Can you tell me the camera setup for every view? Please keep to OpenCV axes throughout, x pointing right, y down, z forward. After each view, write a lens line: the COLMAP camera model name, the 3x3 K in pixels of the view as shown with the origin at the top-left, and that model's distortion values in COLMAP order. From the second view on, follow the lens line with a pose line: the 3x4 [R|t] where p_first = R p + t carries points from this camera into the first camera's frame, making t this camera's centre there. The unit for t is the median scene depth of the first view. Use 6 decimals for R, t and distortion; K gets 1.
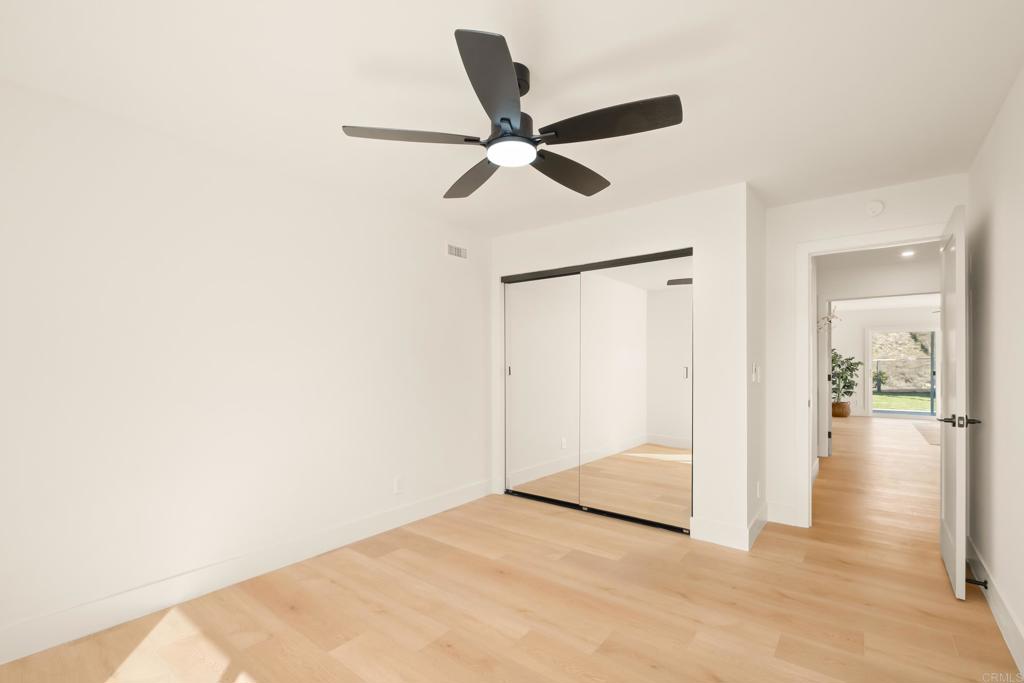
lens RADIAL K [[452.8, 0, 514.6], [0, 452.8, 357.5], [0, 0, 1]] dist [-0.000368, 0.000017]
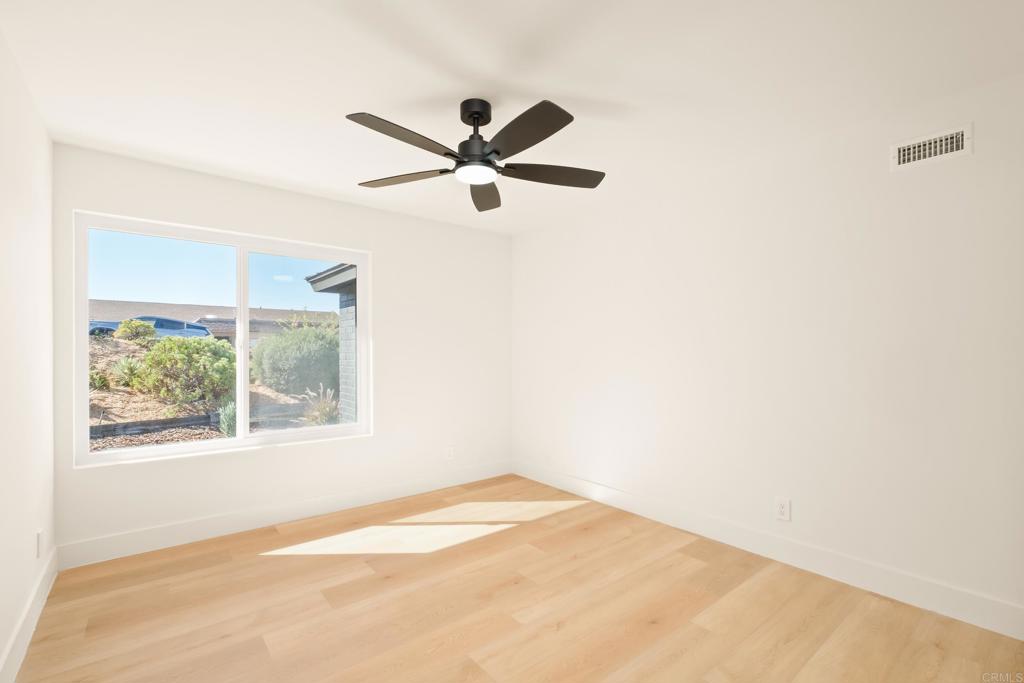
lens RADIAL K [[452.8, 0, 514.6], [0, 452.8, 357.5], [0, 0, 1]] dist [-0.000368, 0.000017]
pose [[-0.229011, 0.011216, -0.973359, 0.839501], [0.015074, 0.999855, 0.007974, 0.014292], [0.973307, -0.012846, -0.229147, 1.035071]]
